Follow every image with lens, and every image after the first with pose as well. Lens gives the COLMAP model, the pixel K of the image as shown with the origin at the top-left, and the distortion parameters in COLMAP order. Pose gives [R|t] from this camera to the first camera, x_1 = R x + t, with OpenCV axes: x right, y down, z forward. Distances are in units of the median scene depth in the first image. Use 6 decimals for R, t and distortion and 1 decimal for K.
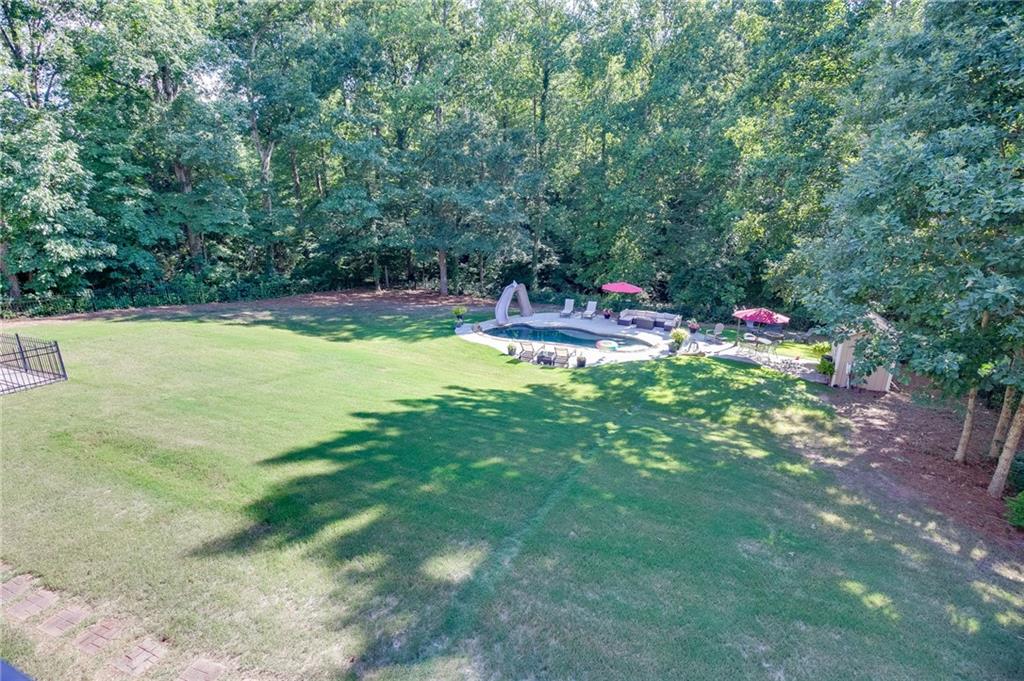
lens RADIAL K [[473.7, 0, 512.5], [0, 473.7, 344.9], [0, 0, 1]] dist [-0.026853, 0.002494]
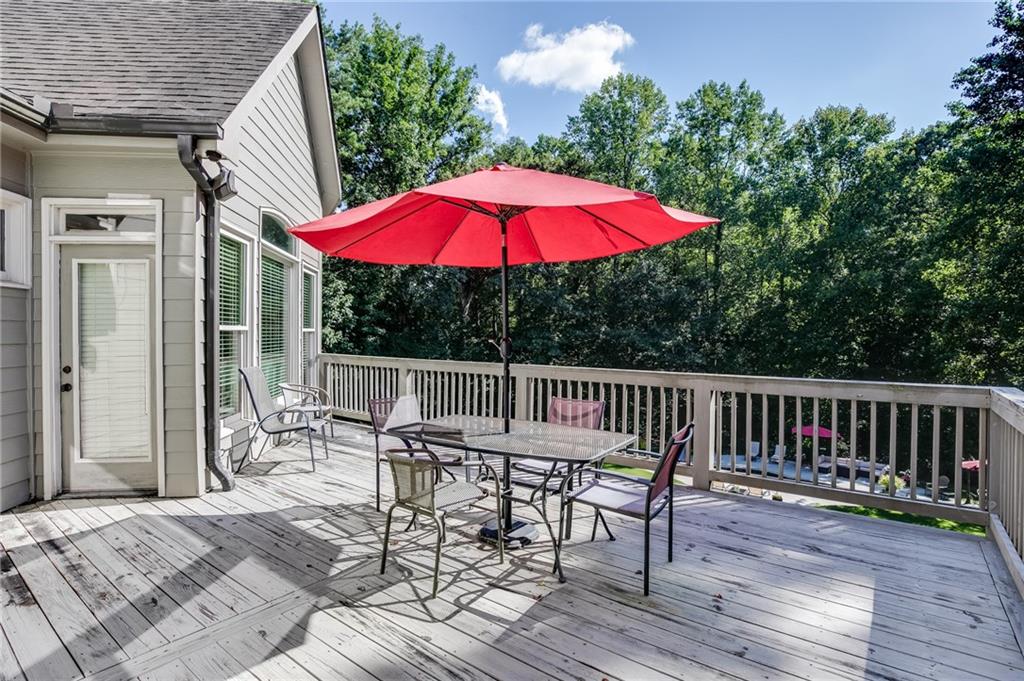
lens RADIAL K [[527.0, 0, 510.9], [0, 527.0, 338.1], [0, 0, 1]] dist [-0.017251, -0.000192]
pose [[0.959635, 0.003432, -0.281226, -0.045577], [-0.087654, 0.953771, -0.287466, 0.043866], [0.267239, 0.300513, 0.915574, -0.134330]]
